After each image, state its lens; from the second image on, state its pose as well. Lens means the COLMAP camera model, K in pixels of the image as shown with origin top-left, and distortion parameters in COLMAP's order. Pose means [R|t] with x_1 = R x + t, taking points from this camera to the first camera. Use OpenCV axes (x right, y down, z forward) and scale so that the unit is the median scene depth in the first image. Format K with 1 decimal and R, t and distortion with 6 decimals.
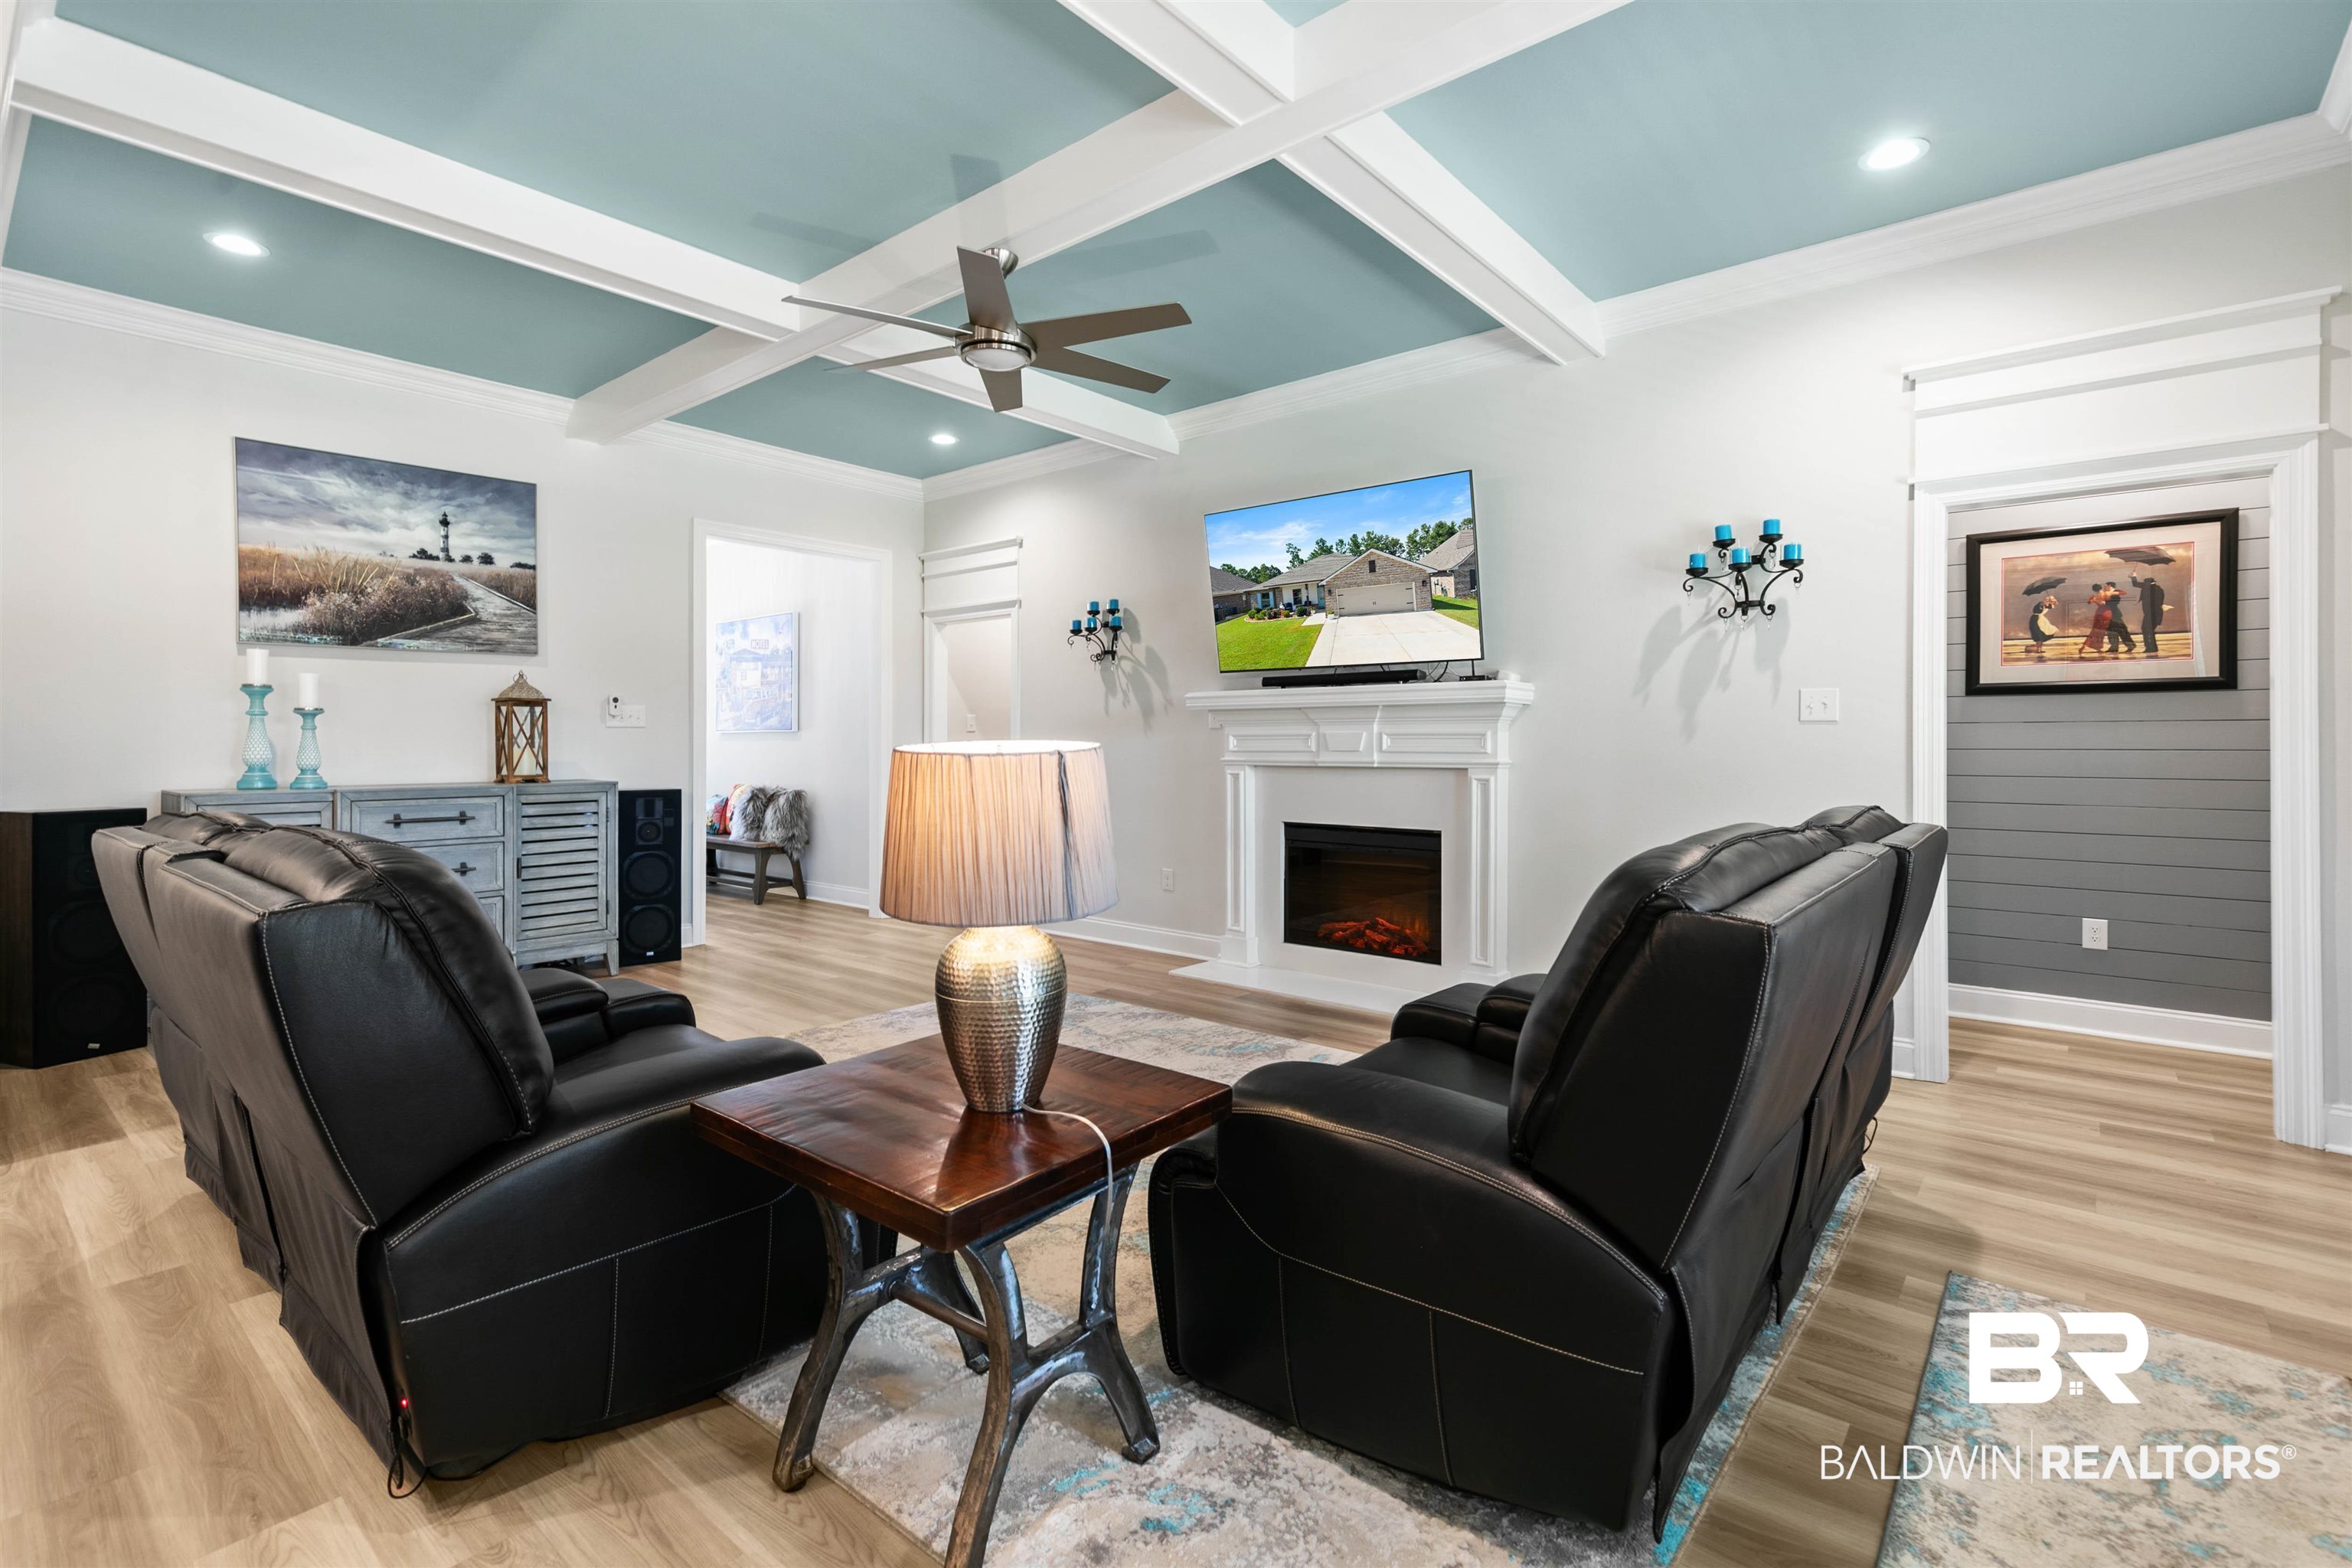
lens RADIAL K [[1063.7, 0, 1172.2], [0, 1063.7, 746.4], [0, 0, 1]] dist [-0.002002, 0.001261]
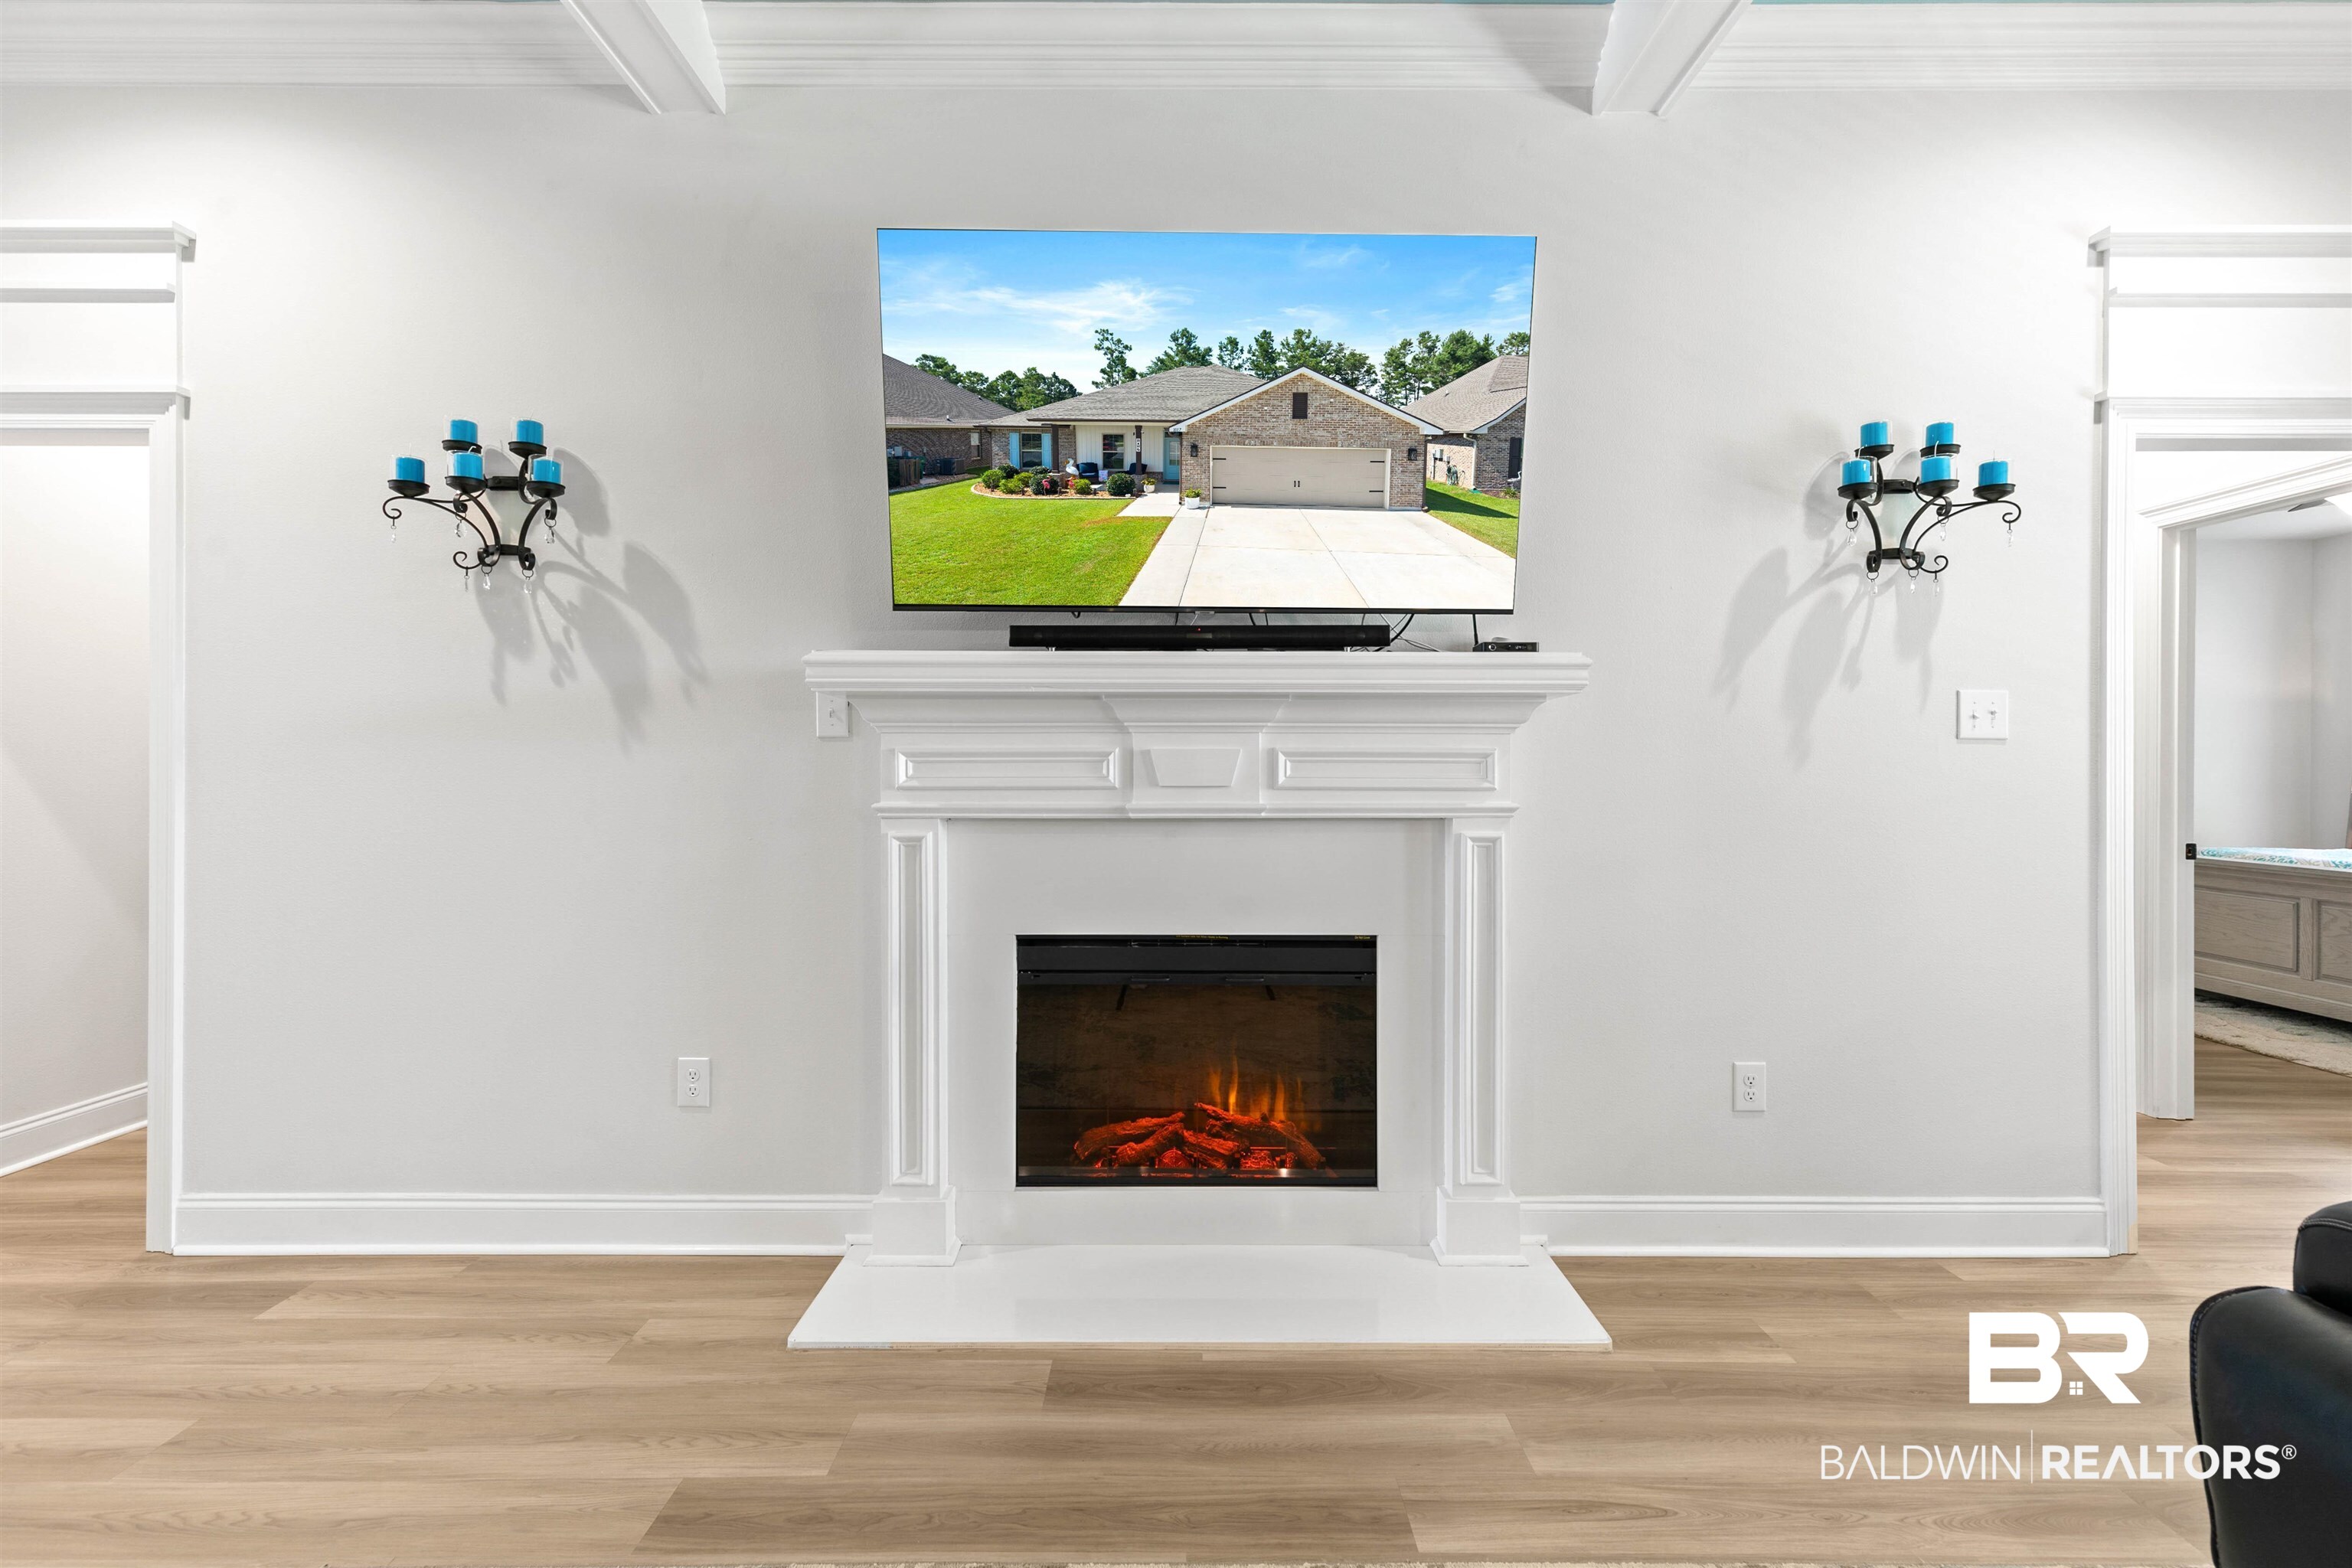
lens RADIAL K [[1063.7, 0, 1192.0], [0, 1063.7, 772.9], [0, 0, 1]] dist [-0.002002, 0.001261]
pose [[0.761605, -0.004332, 0.648027, -0.157886], [-0.000266, 0.999975, 0.006998, -0.005547], [-0.648041, -0.005502, 0.761585, 0.641954]]
